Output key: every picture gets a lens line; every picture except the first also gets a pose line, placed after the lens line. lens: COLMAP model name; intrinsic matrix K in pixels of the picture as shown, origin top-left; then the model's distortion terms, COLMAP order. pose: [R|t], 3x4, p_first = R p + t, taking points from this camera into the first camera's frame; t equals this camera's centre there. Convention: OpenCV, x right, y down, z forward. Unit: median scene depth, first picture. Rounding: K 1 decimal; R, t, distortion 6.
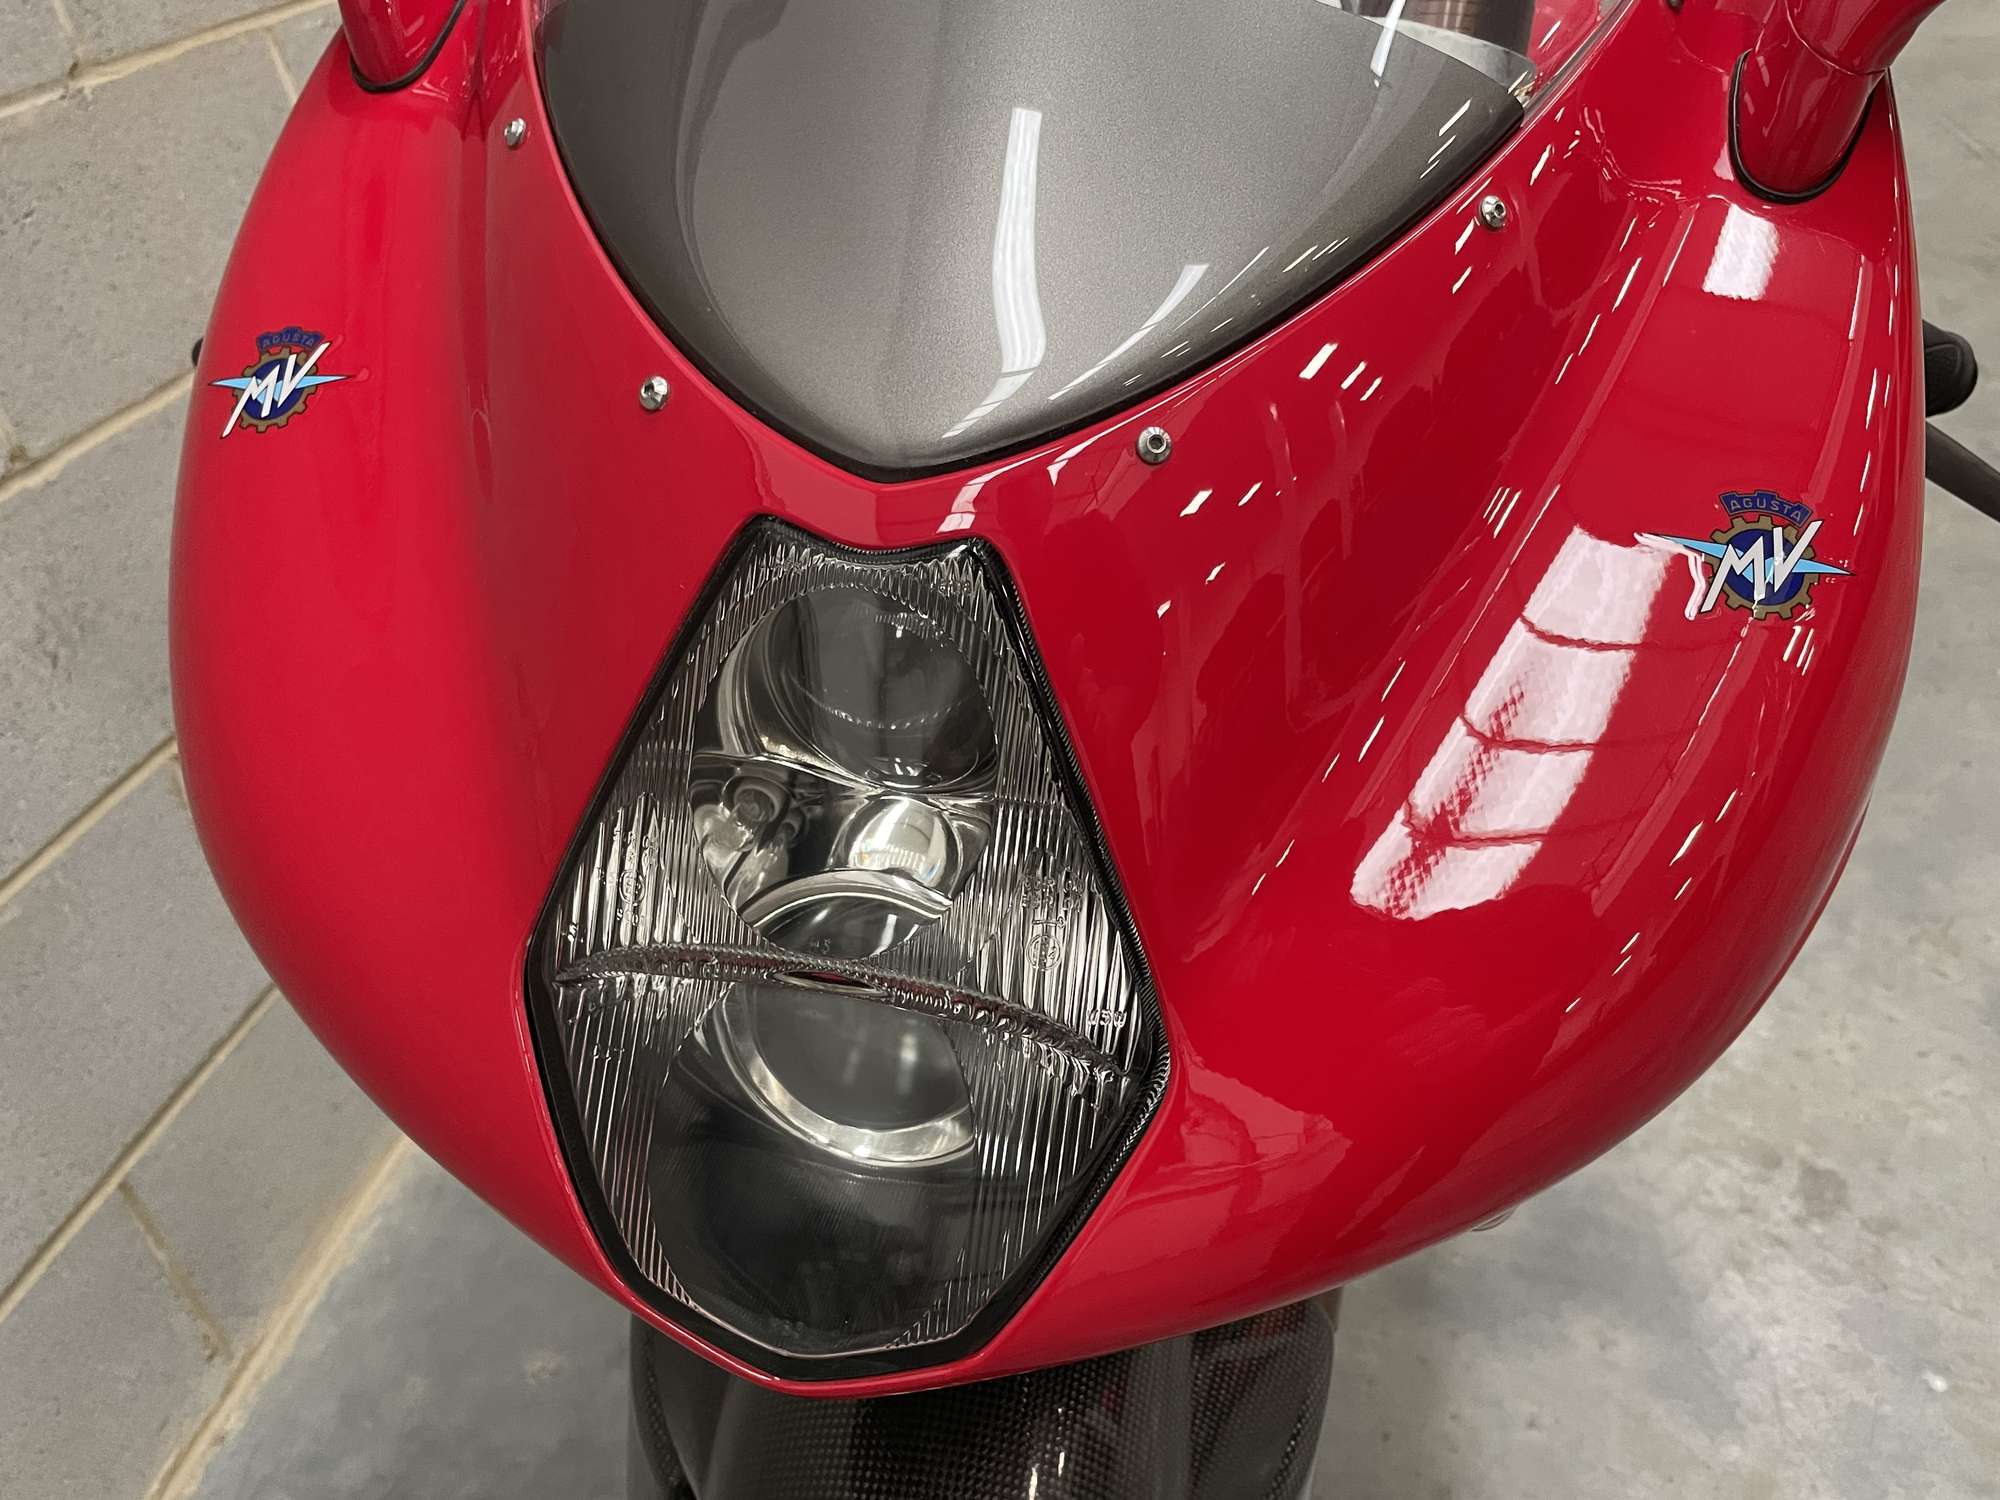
lens RADIAL K [[1645.4, 0, 1001.4], [0, 1645.4, 747.1], [0, 0, 1]] dist [0.084471, -0.128710]
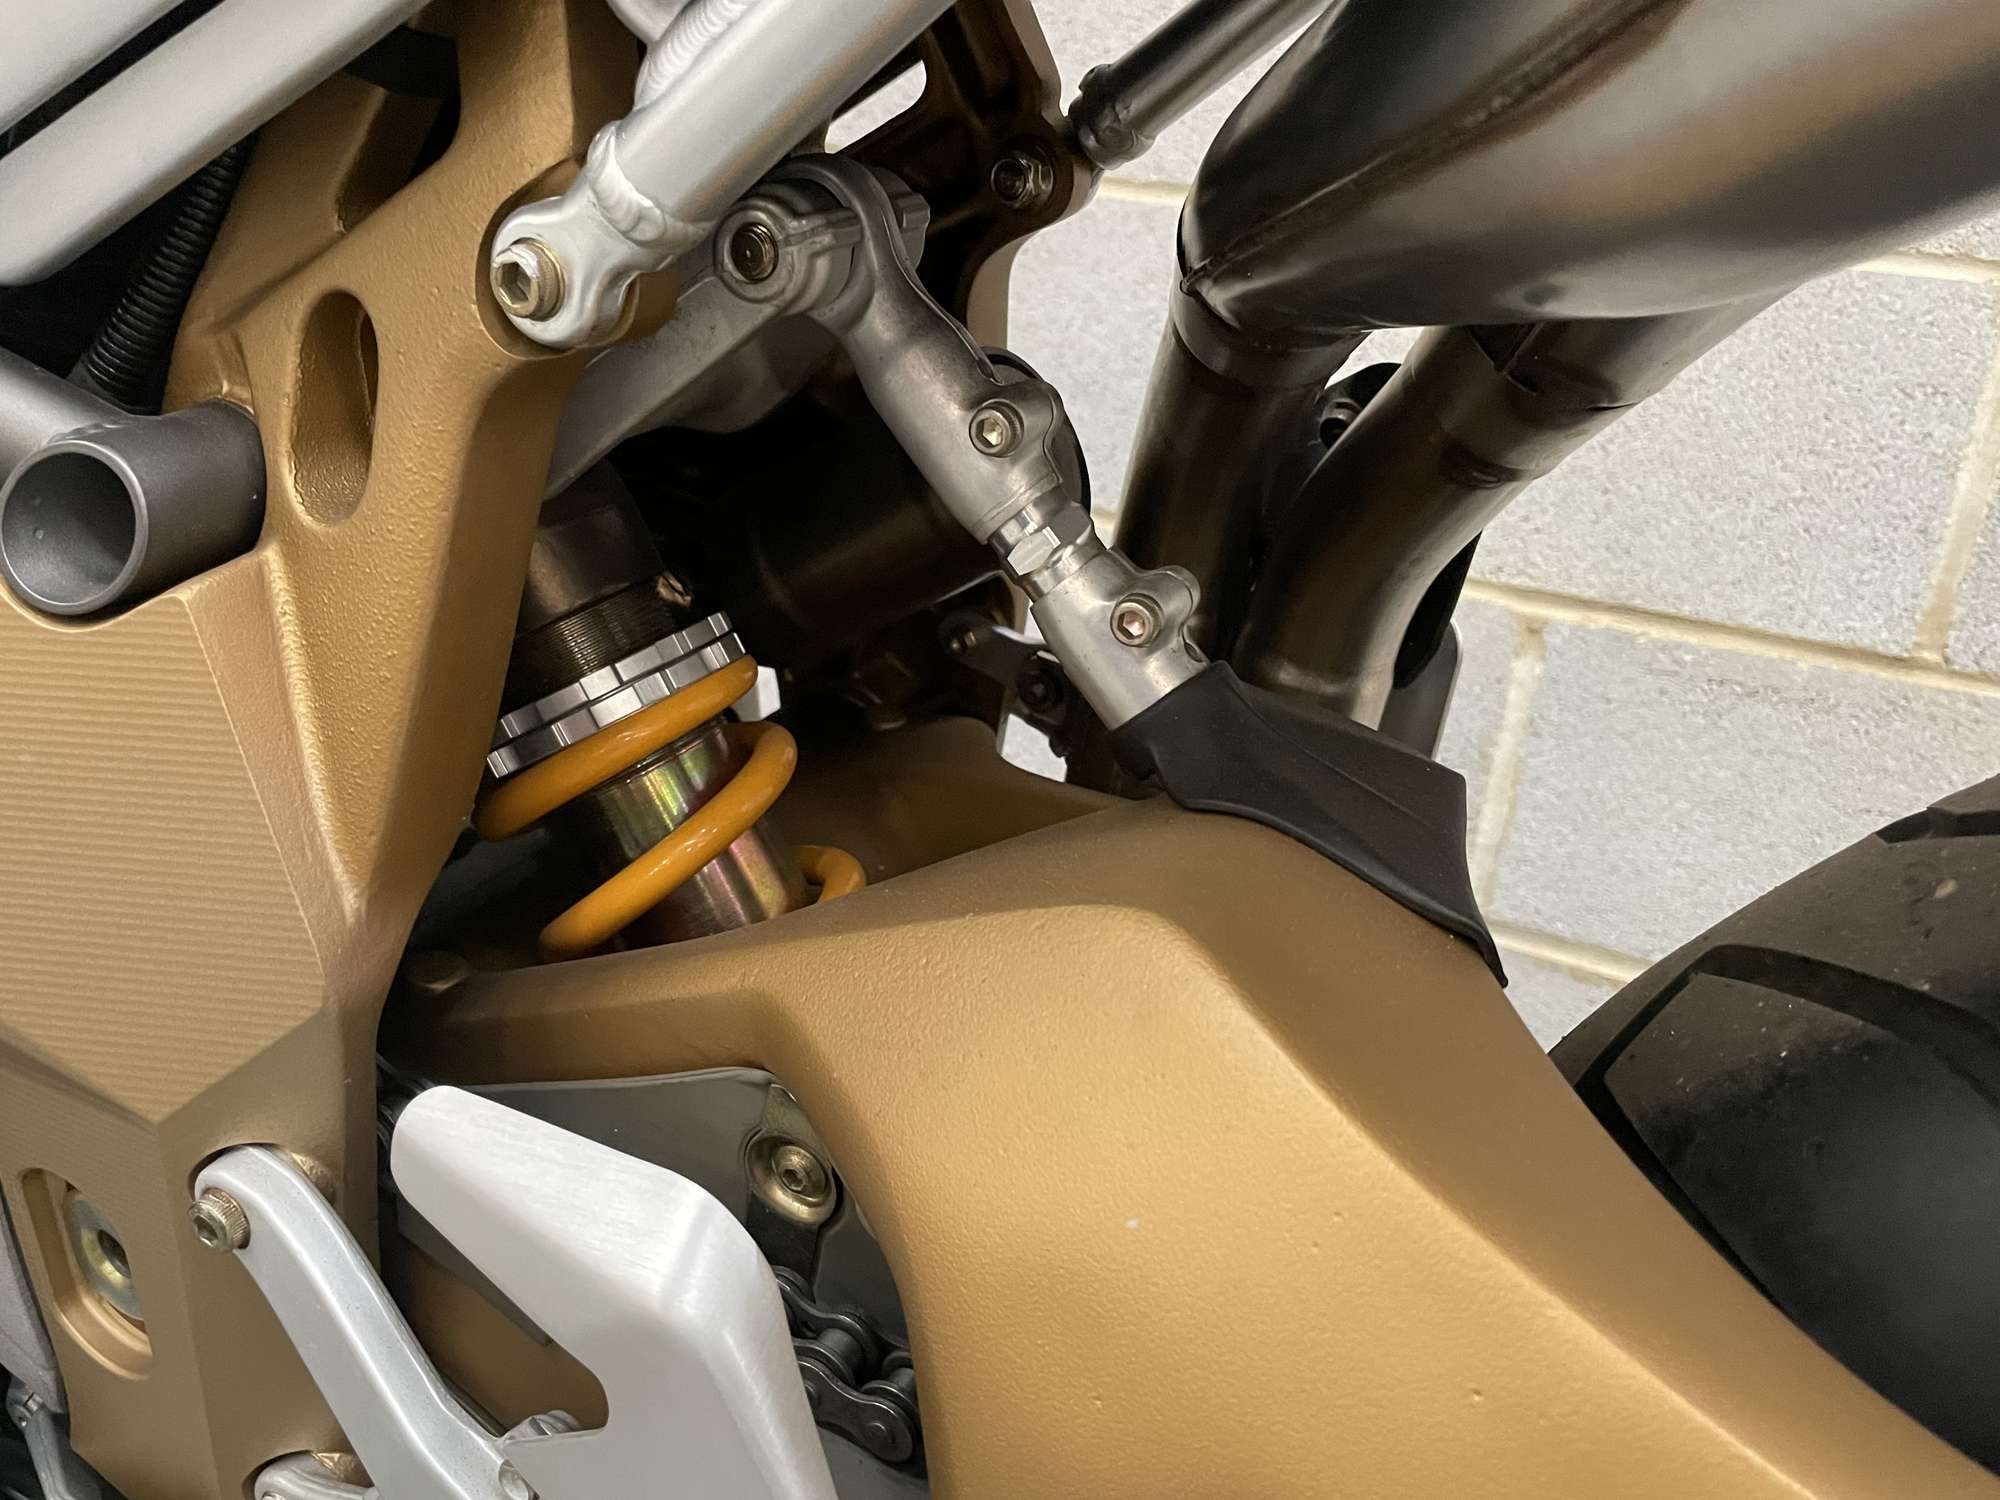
lens RADIAL K [[1645.4, 0, 975.0], [0, 1645.4, 750.1], [0, 0, 1]] dist [0.084471, -0.128710]
pose [[-0.277544, 0.395373, -0.875585, 0.442060], [-0.565367, 0.669649, 0.481592, -0.403968], [0.776743, 0.628690, 0.037674, 1.139537]]
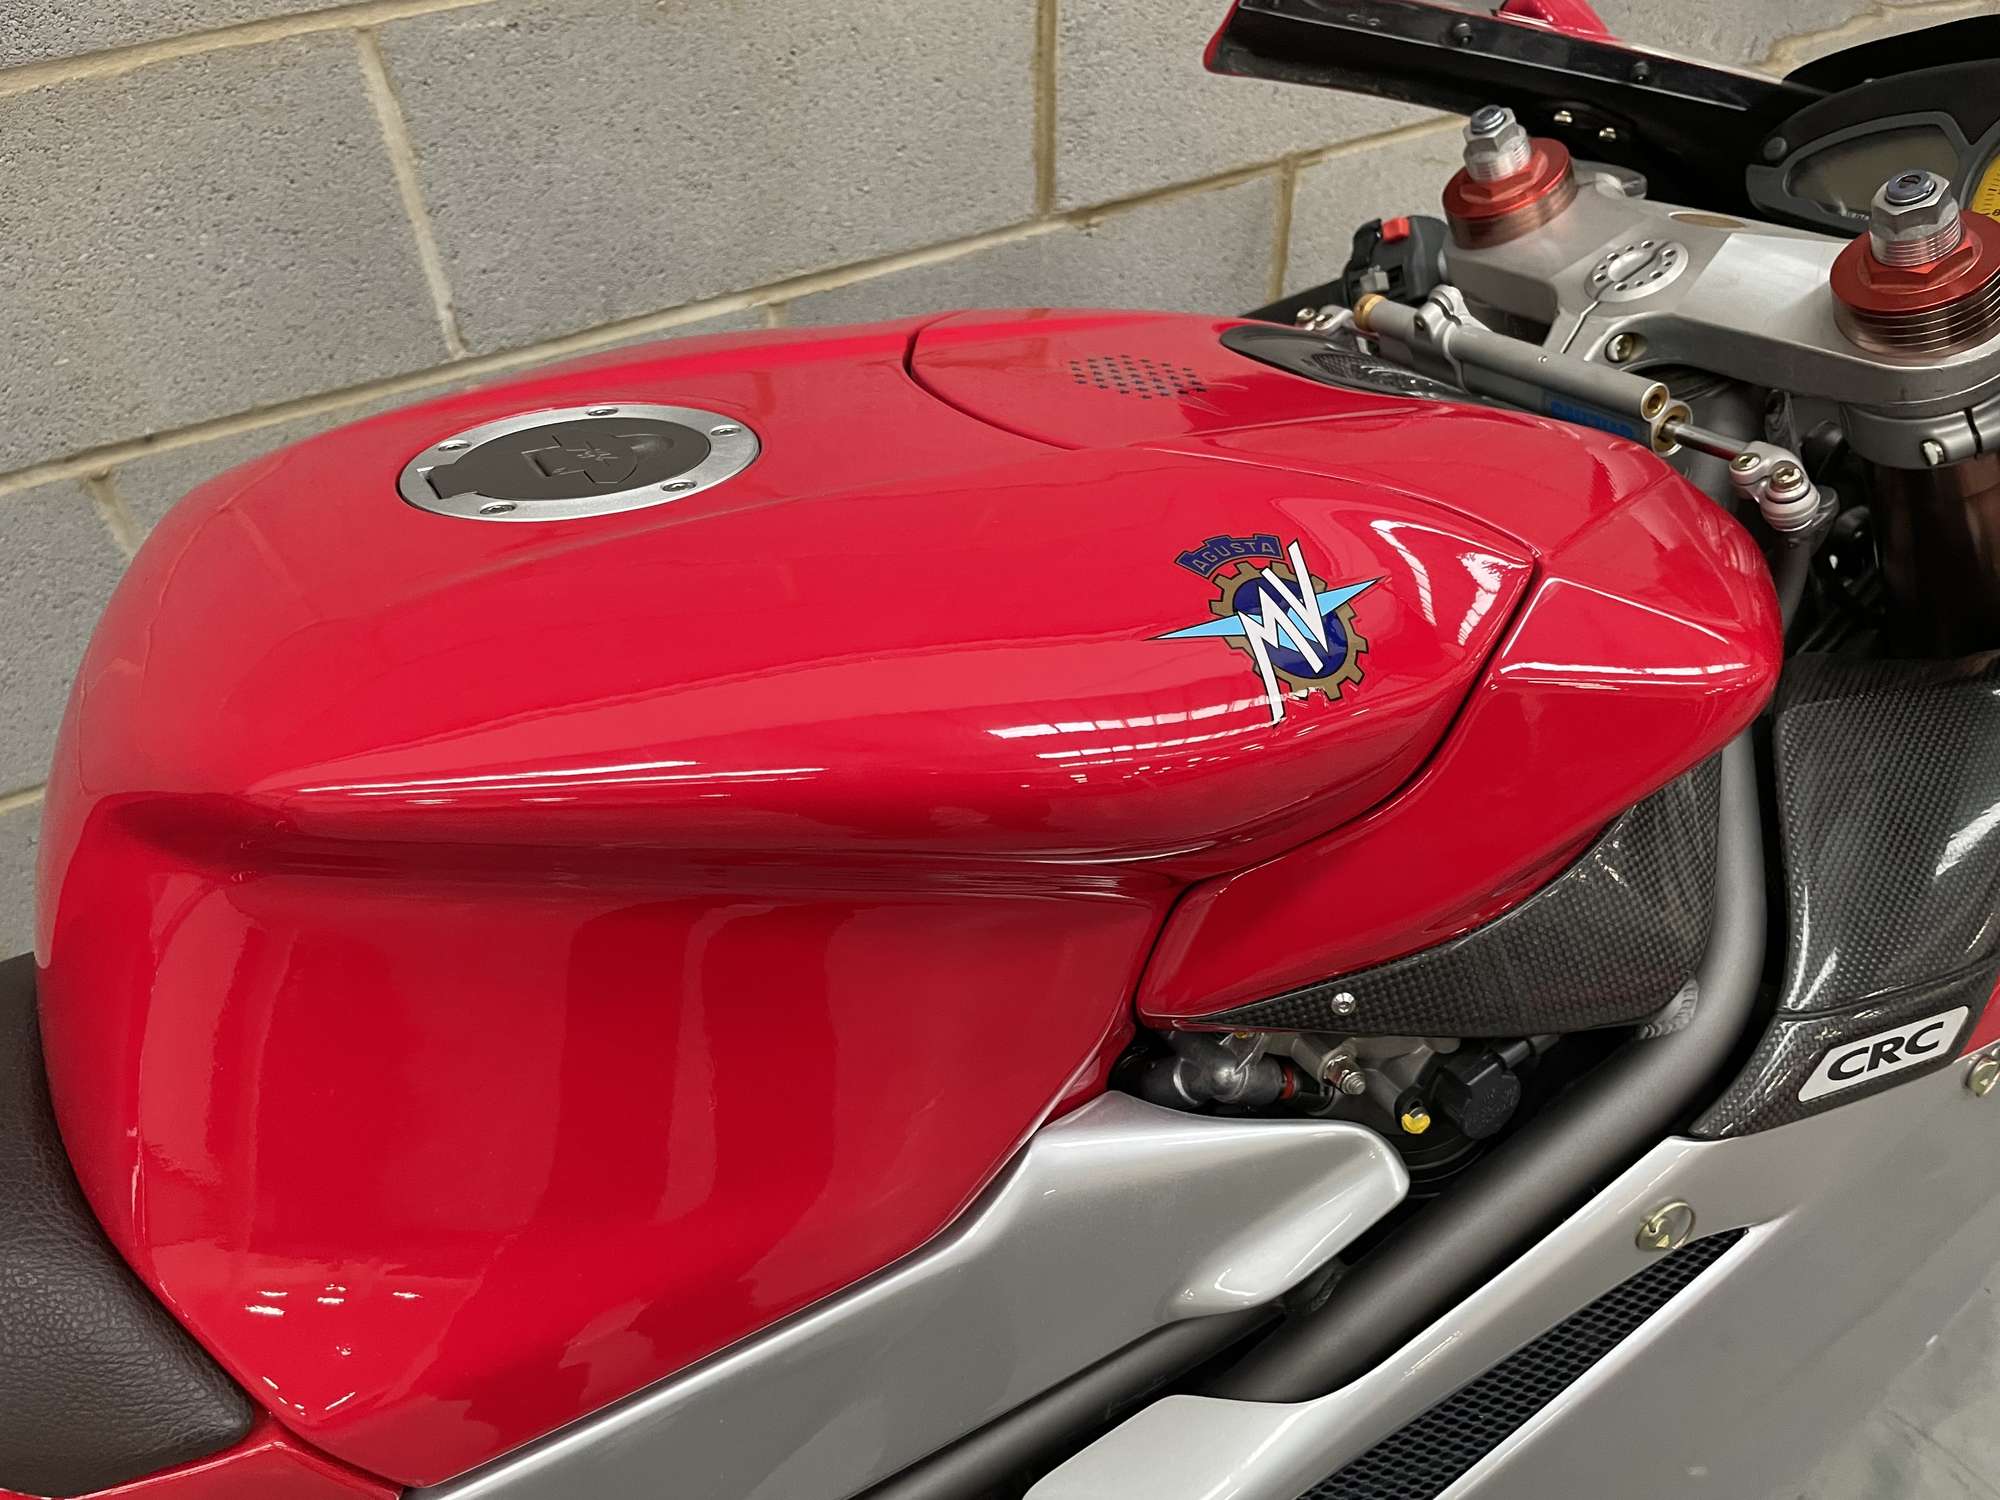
lens RADIAL K [[1538.1, 0, 1017.2], [0, 1538.1, 763.3], [0, 0, 1]] dist [0.078398, -0.119361]
pose [[0.646569, 0.634882, -0.422933, 0.212735], [-0.484250, 0.769965, 0.415518, -0.690762], [0.589449, -0.063856, 0.805278, 0.737398]]
